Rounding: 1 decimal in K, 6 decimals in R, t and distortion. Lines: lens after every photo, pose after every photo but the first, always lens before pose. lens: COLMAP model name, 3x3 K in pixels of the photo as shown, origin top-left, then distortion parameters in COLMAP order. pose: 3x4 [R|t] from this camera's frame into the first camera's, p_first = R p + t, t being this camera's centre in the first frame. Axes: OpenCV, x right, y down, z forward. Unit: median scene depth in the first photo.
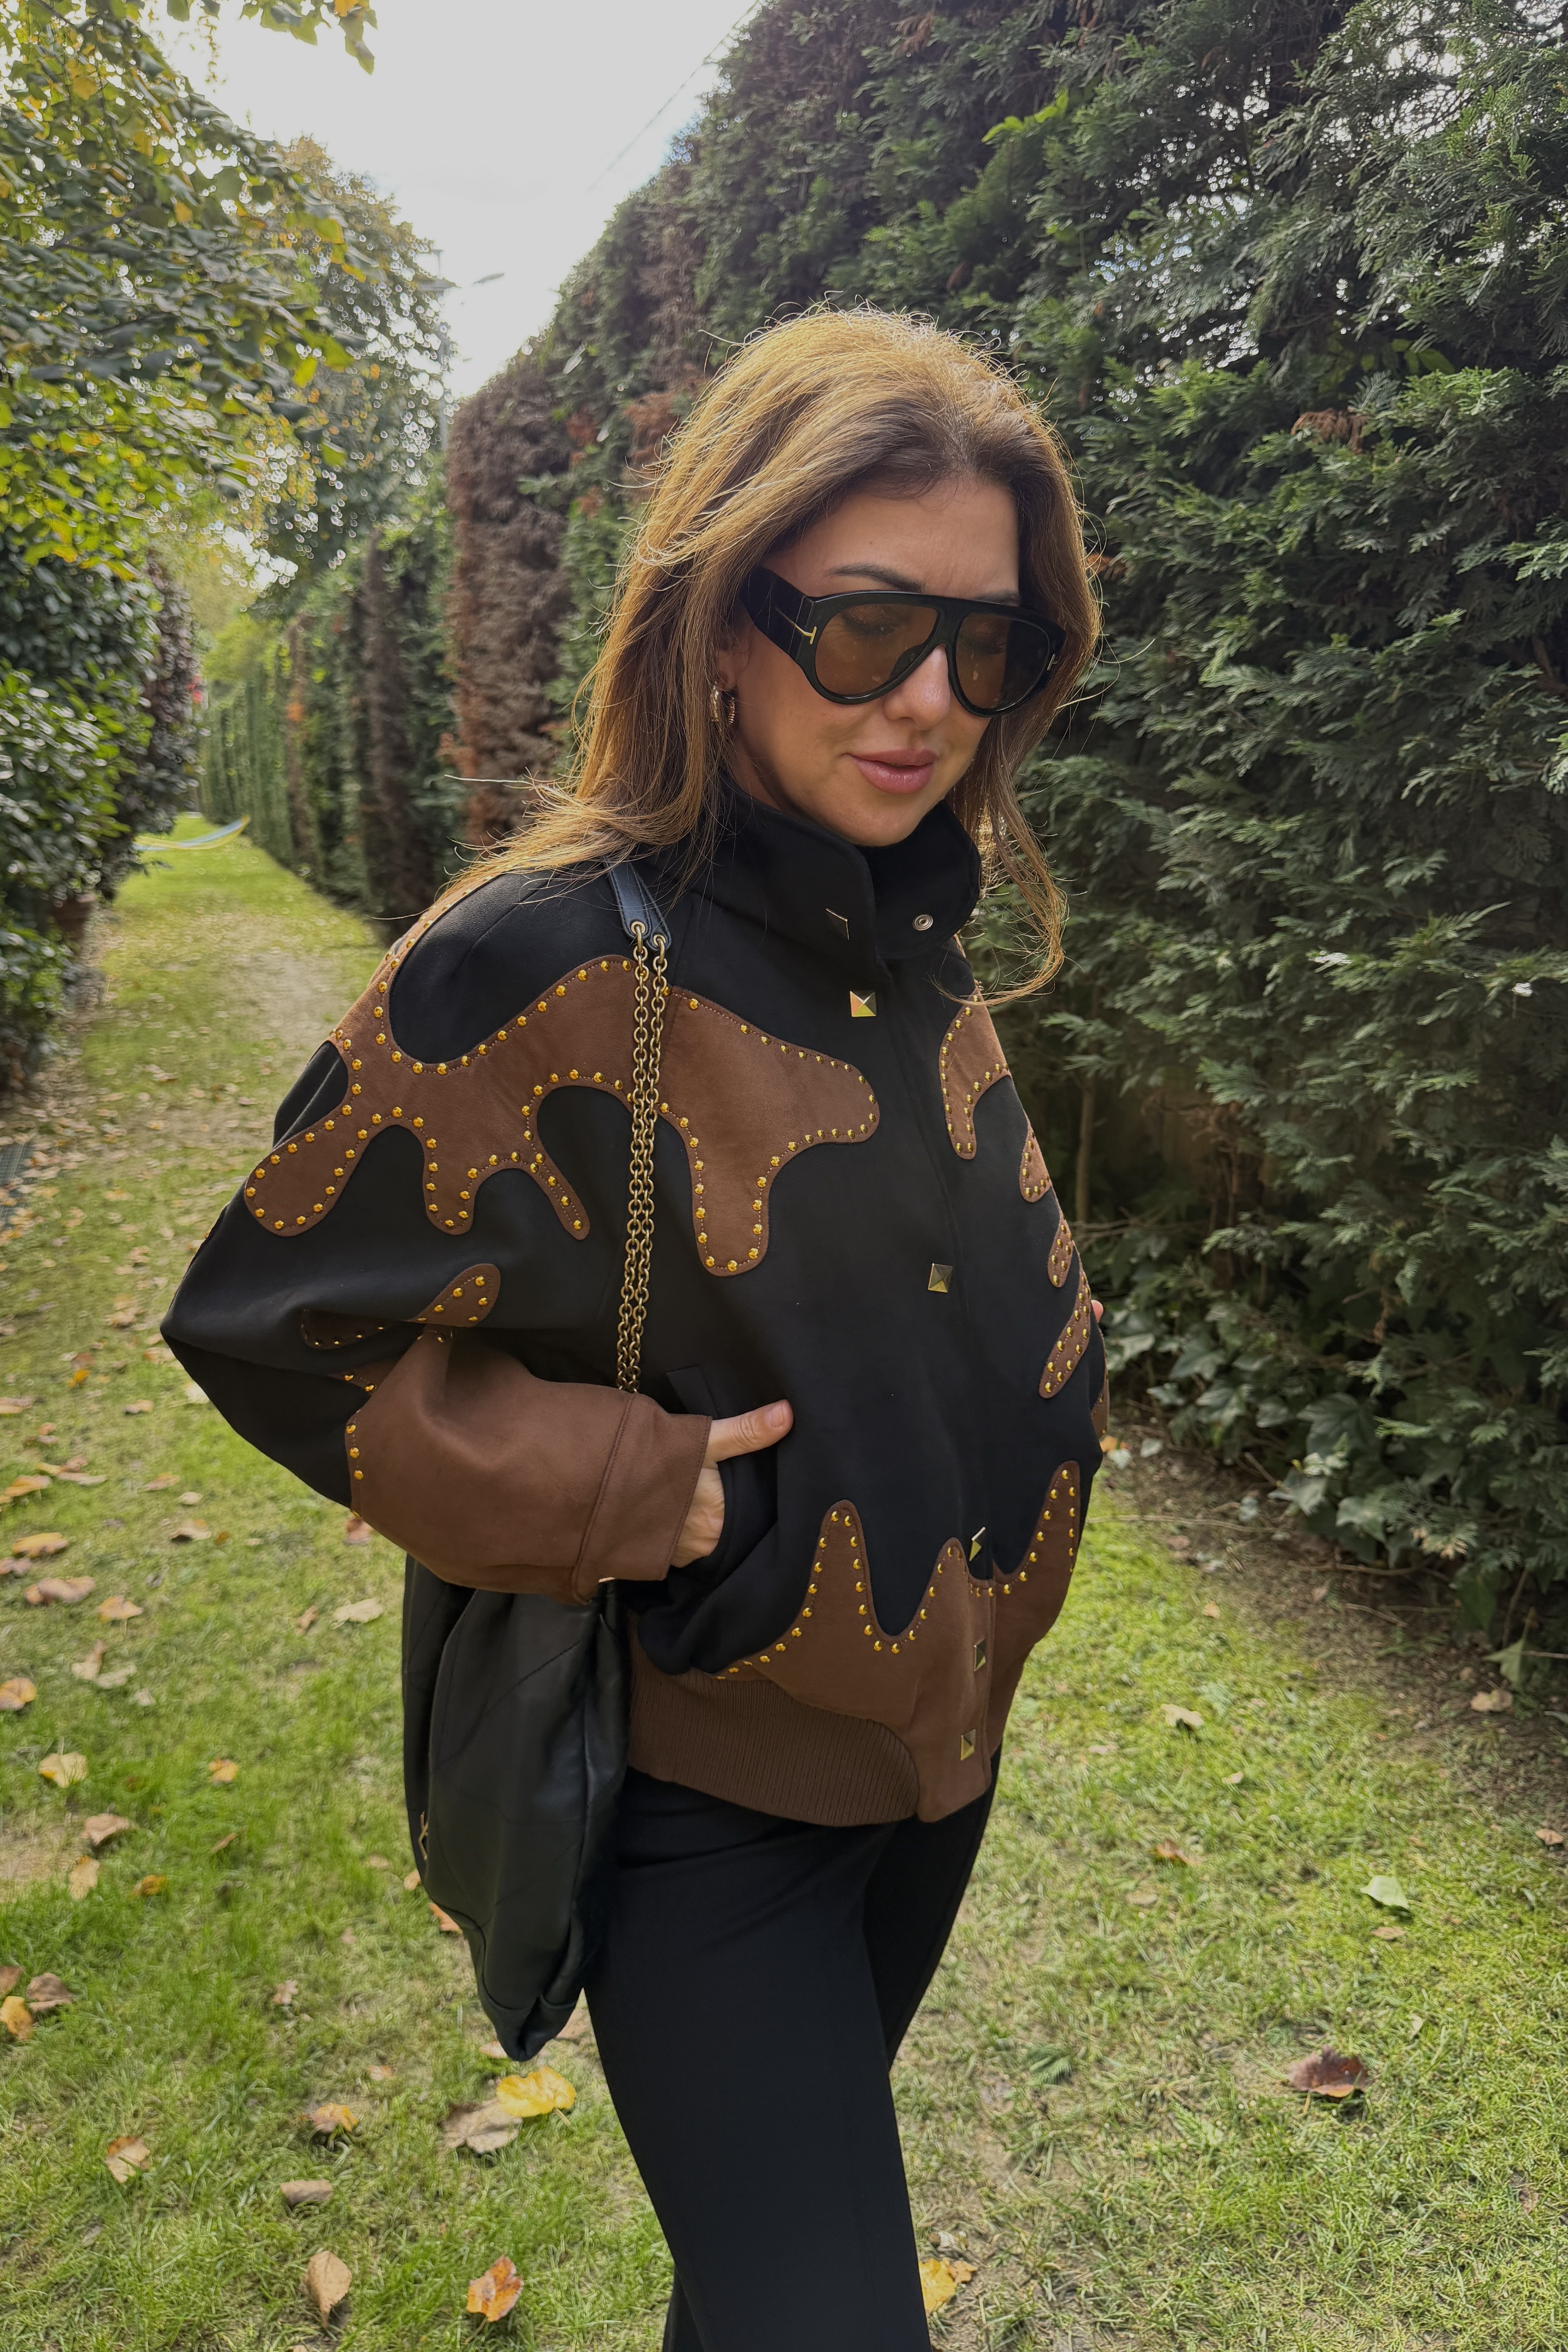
lens RADIAL K [[1800.4, 0, 767.1], [0, 1800.4, 1150.3], [0, 0, 1]] dist [0.009504, -0.034849]
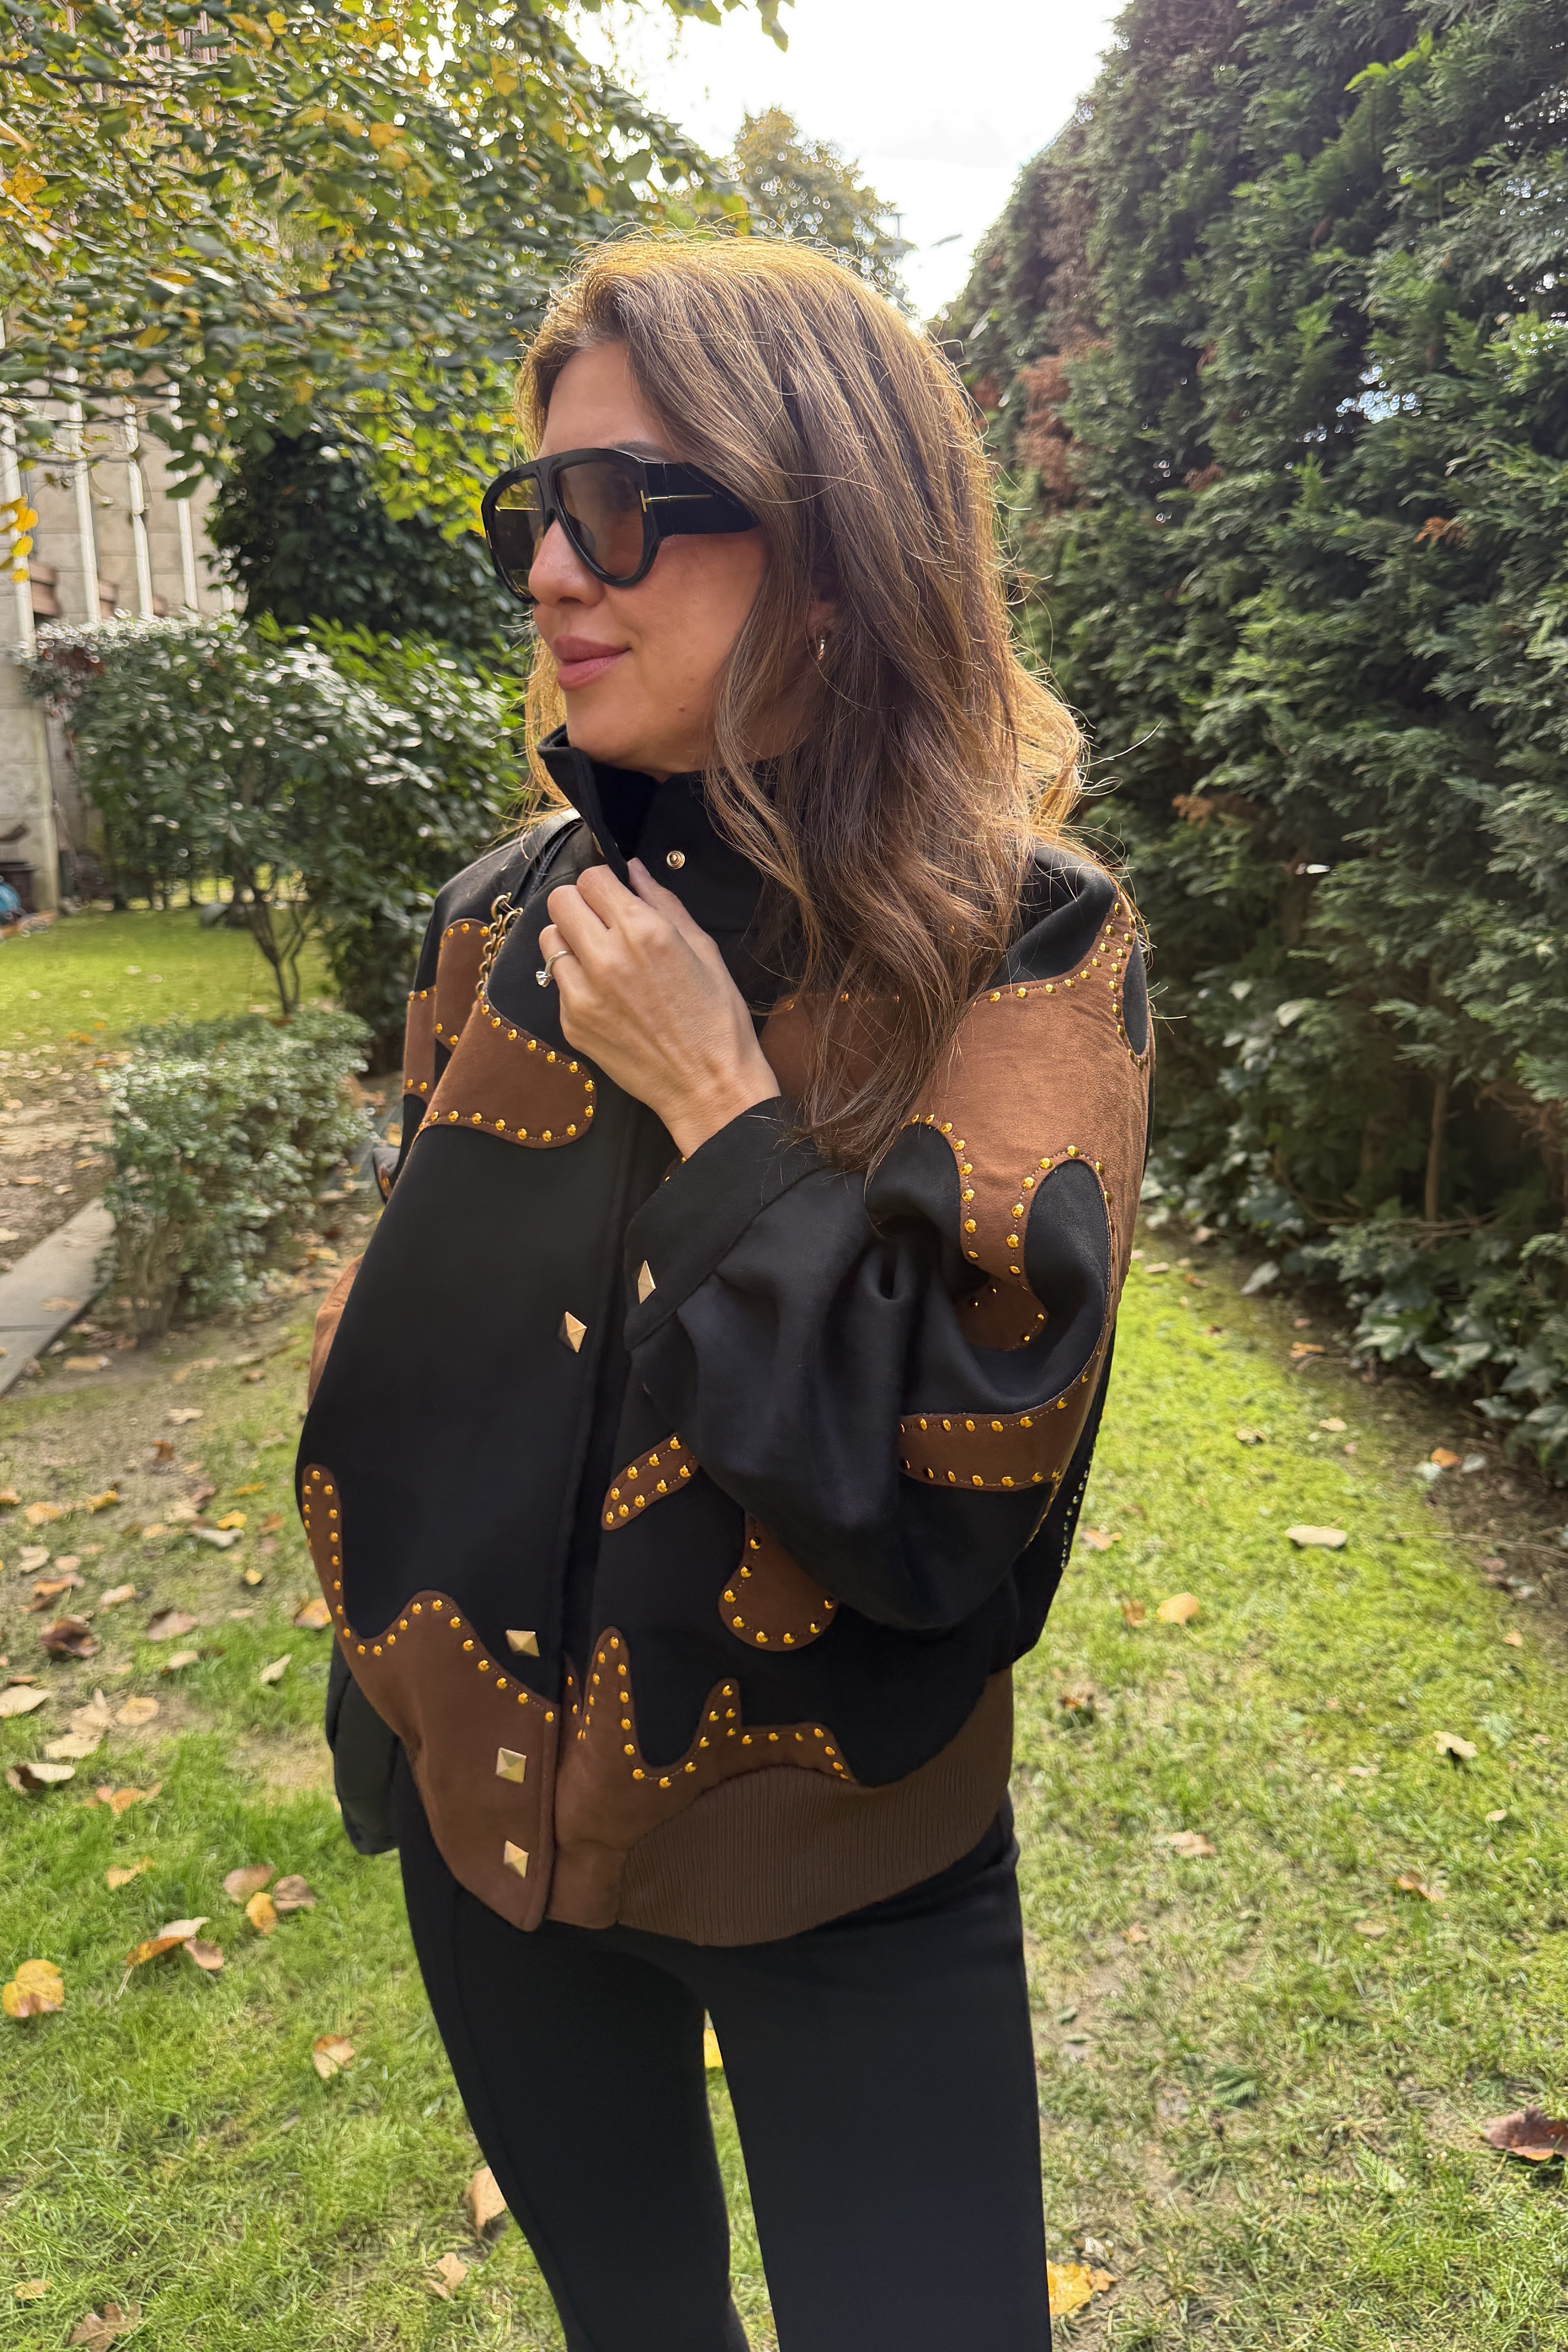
lens RADIAL K [[1848.6, 0, 876.7], [0, 1848.6, 1113.6], [0, 0, 1]] dist [-0.007526, -0.005188]
pose [[0.982287, 0.039372, -0.183199, 0.084805], [-0.040318, 0.999186, -0.001440, -0.003454], [0.182993, 0.008801, 0.983075, -0.009396]]
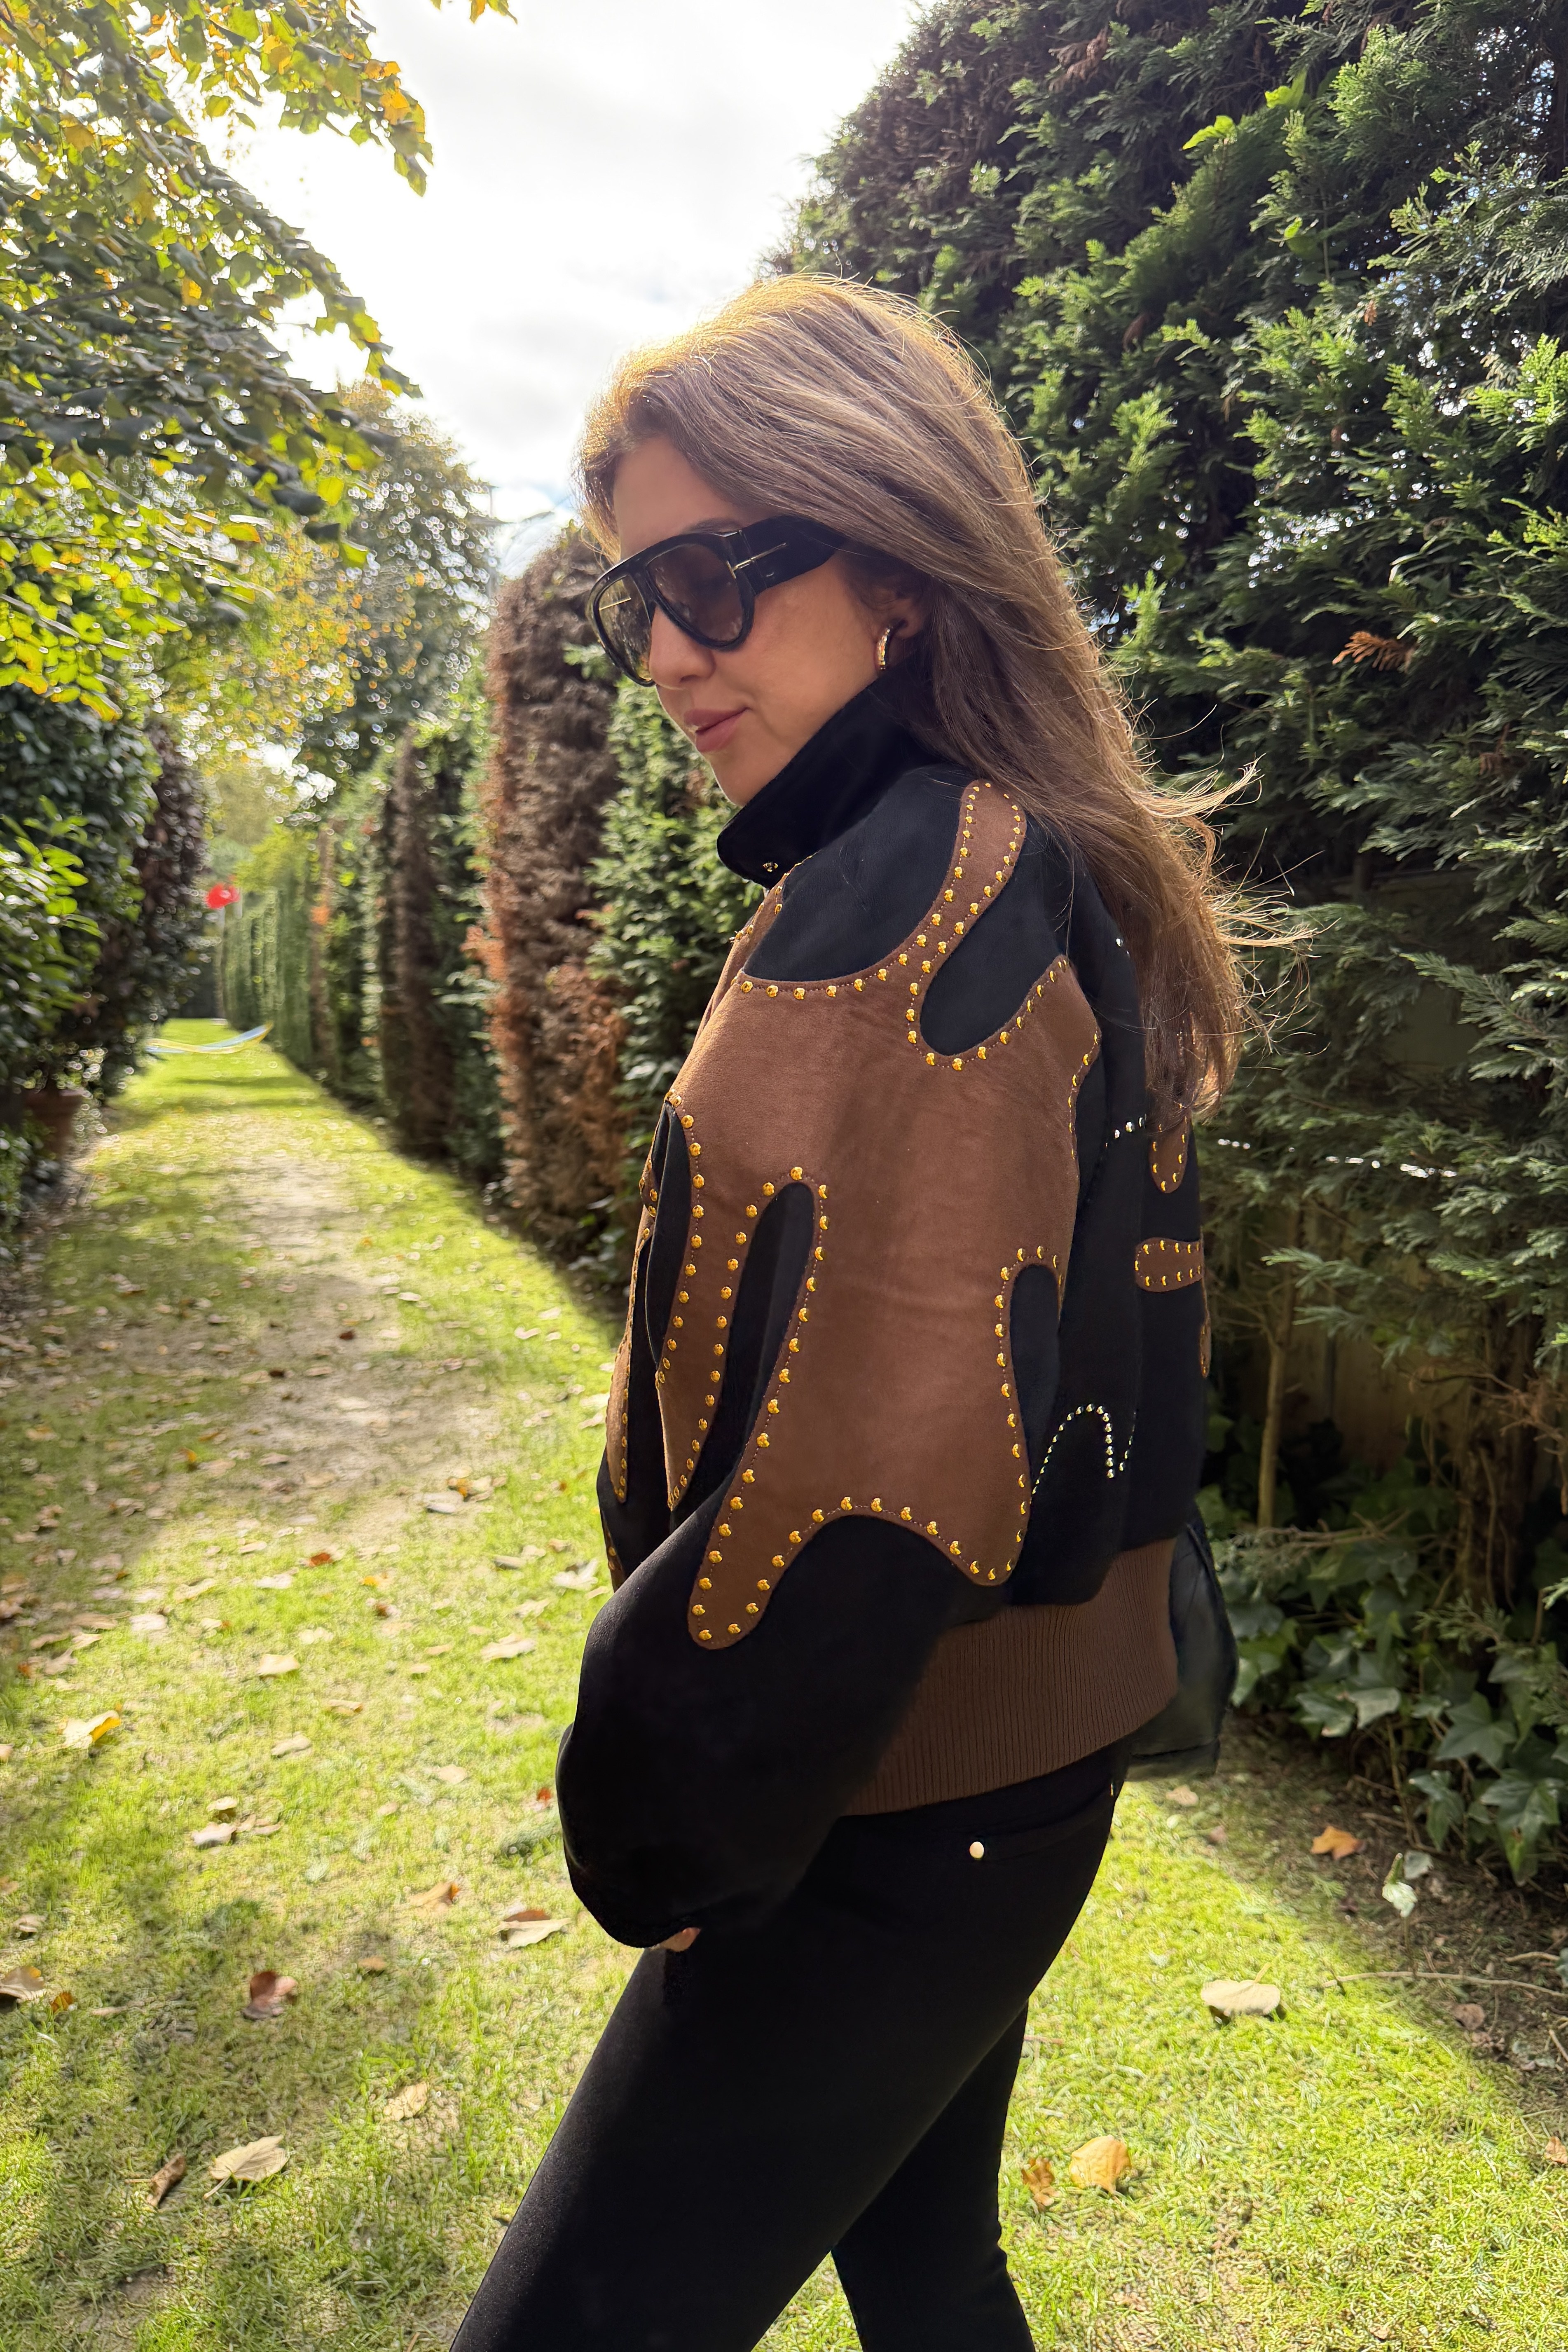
lens RADIAL K [[1715.6, 0, 907.3], [0, 1715.6, 1166.2], [0, 0, 1]] dist [0.004504, -0.022512]
pose [[0.996748, 0.029267, 0.075074, -0.051461], [-0.020429, 0.993051, -0.115897, -0.028353], [-0.077945, 0.113986, 0.990420, 0.348919]]
